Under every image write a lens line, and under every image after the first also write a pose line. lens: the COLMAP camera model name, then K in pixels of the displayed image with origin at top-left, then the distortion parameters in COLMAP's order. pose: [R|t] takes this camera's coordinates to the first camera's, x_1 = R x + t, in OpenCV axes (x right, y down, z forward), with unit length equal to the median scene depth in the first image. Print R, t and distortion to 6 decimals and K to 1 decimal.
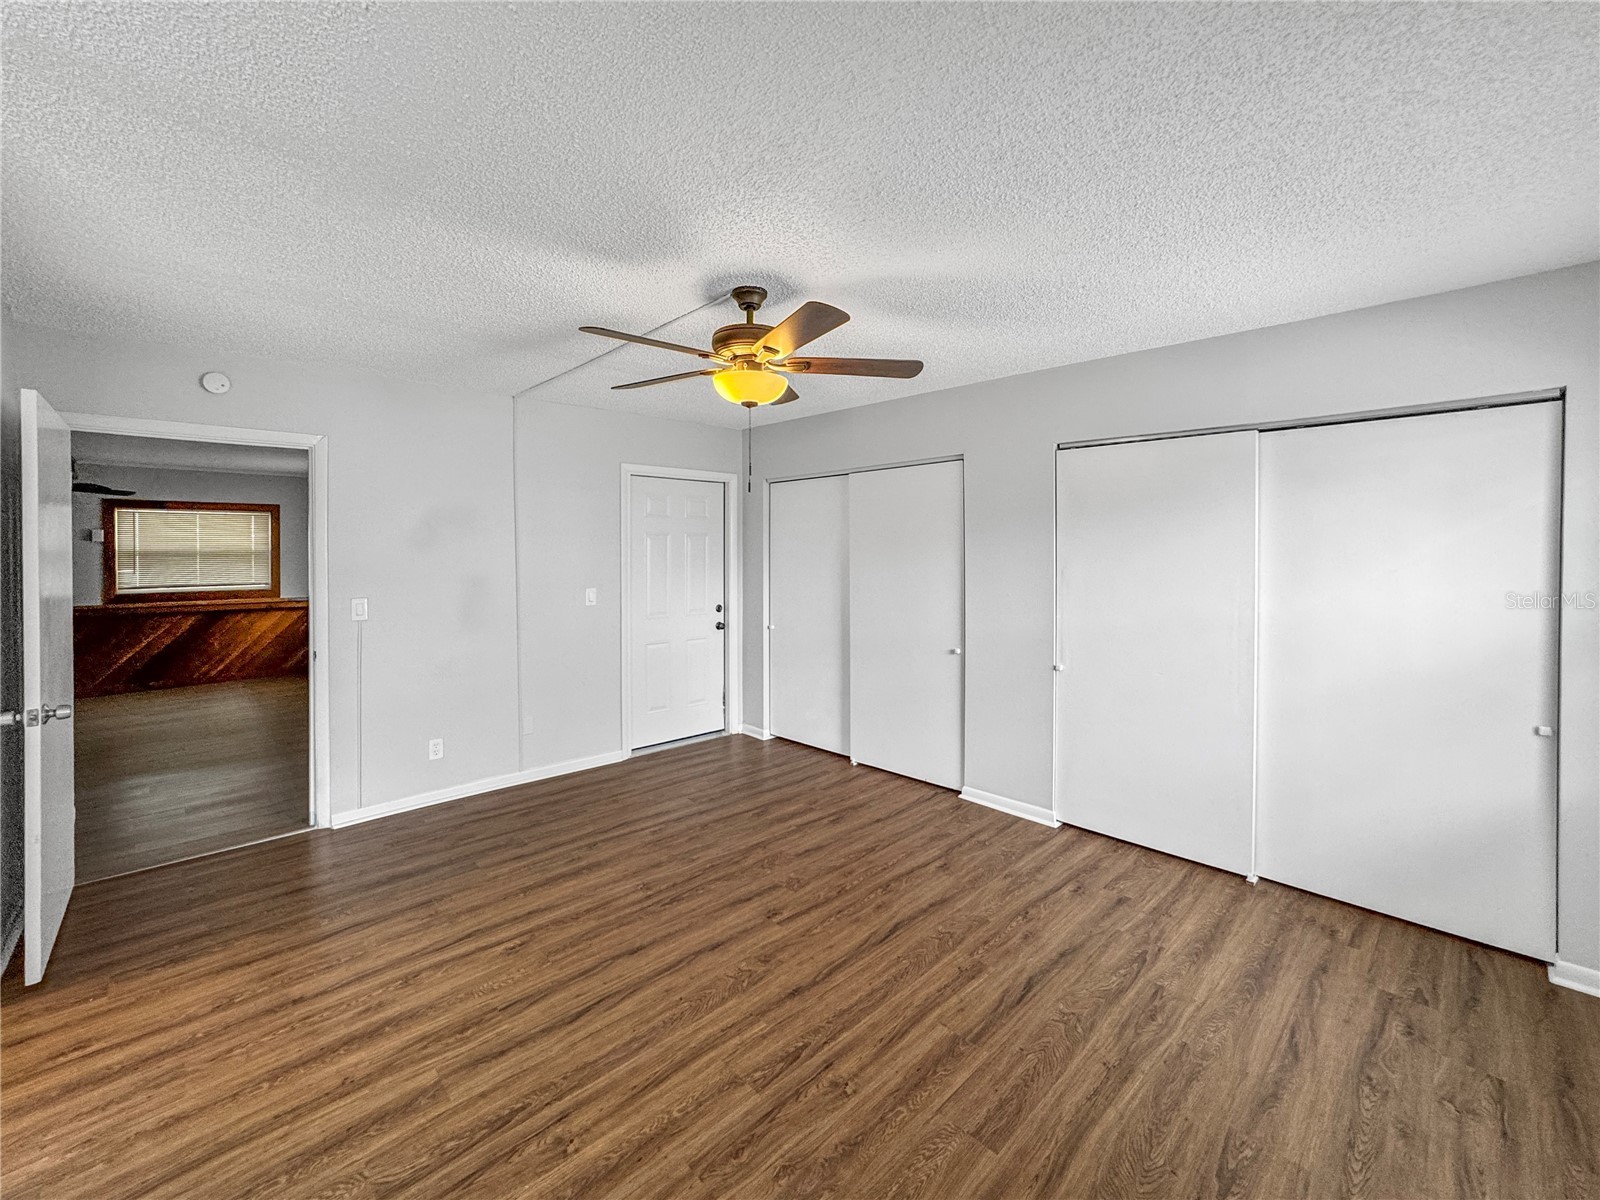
lens RADIAL K [[661.9, 0, 801.9], [0, 661.9, 606.5], [0, 0, 1]] dist [-0.030511, 0.013622]
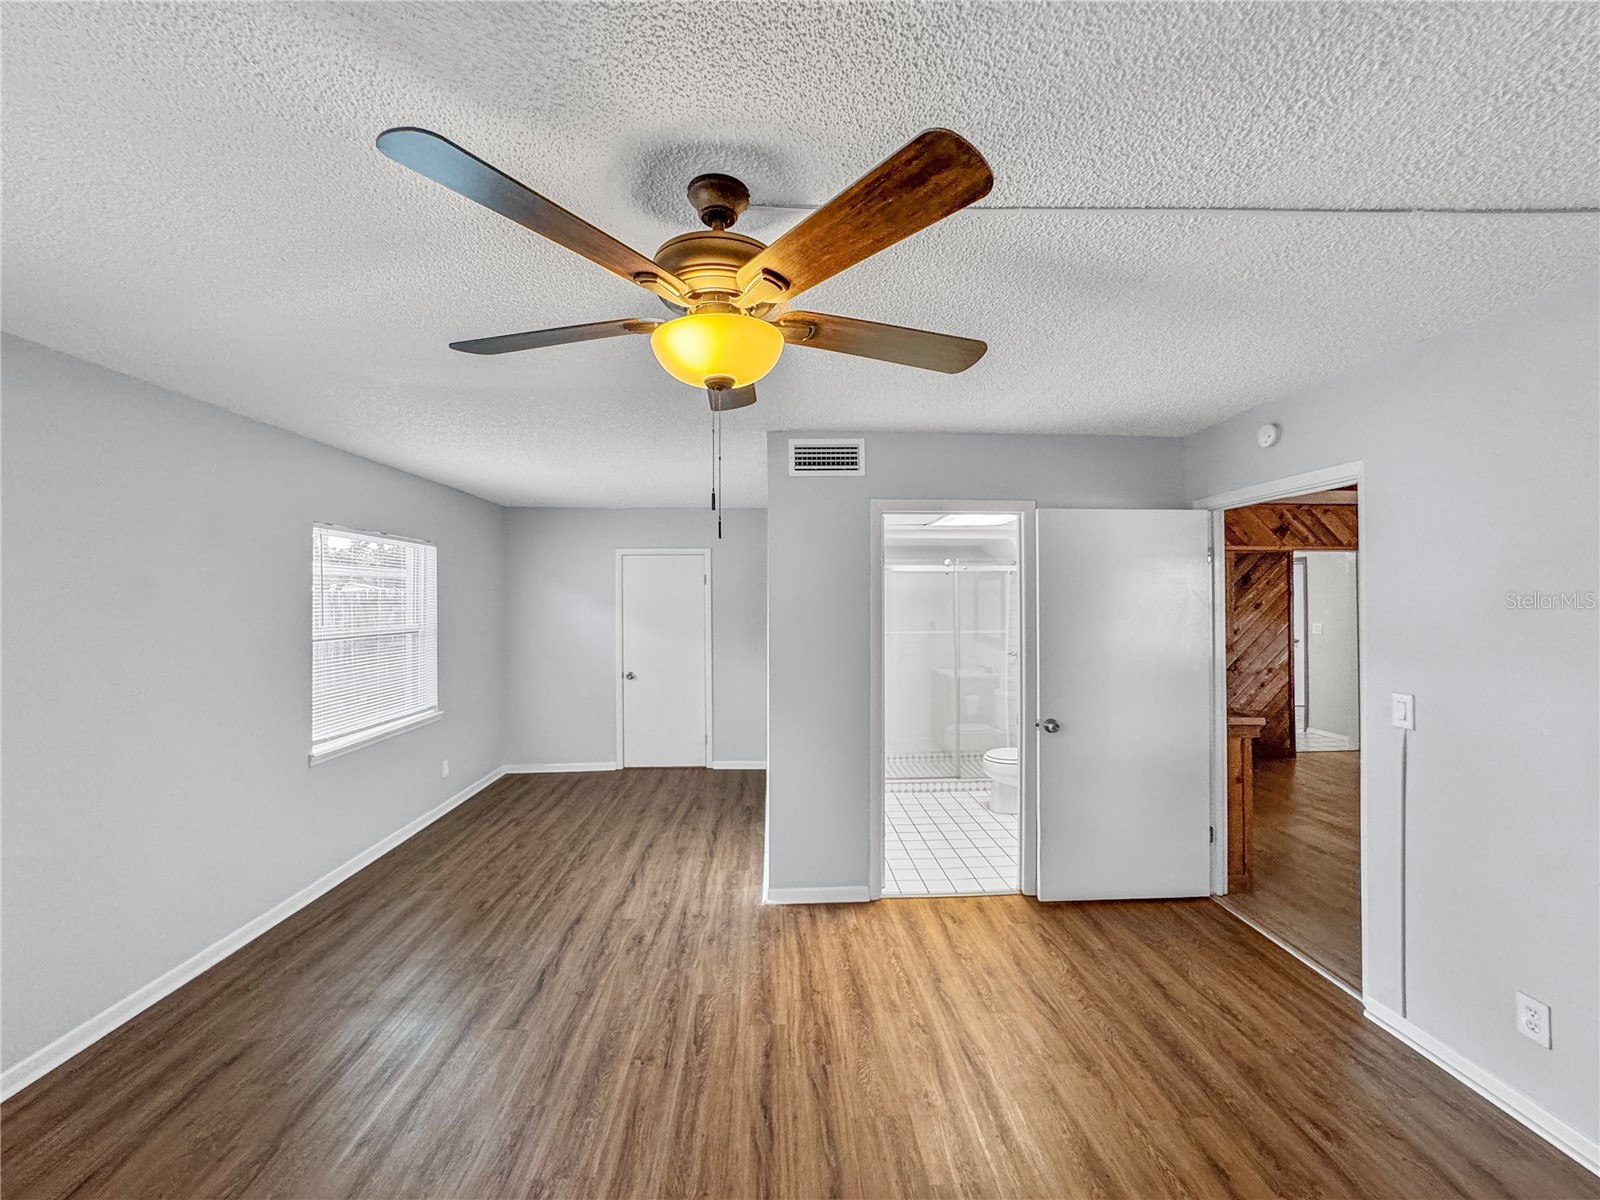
lens RADIAL K [[661.9, 0, 801.9], [0, 661.9, 606.5], [0, 0, 1]] dist [-0.030511, 0.013622]
pose [[-0.666488, 0.008743, -0.745465, 0.257645], [-0.058443, 0.996241, 0.063936, -0.134379], [0.743222, 0.086180, -0.663472, 1.255827]]
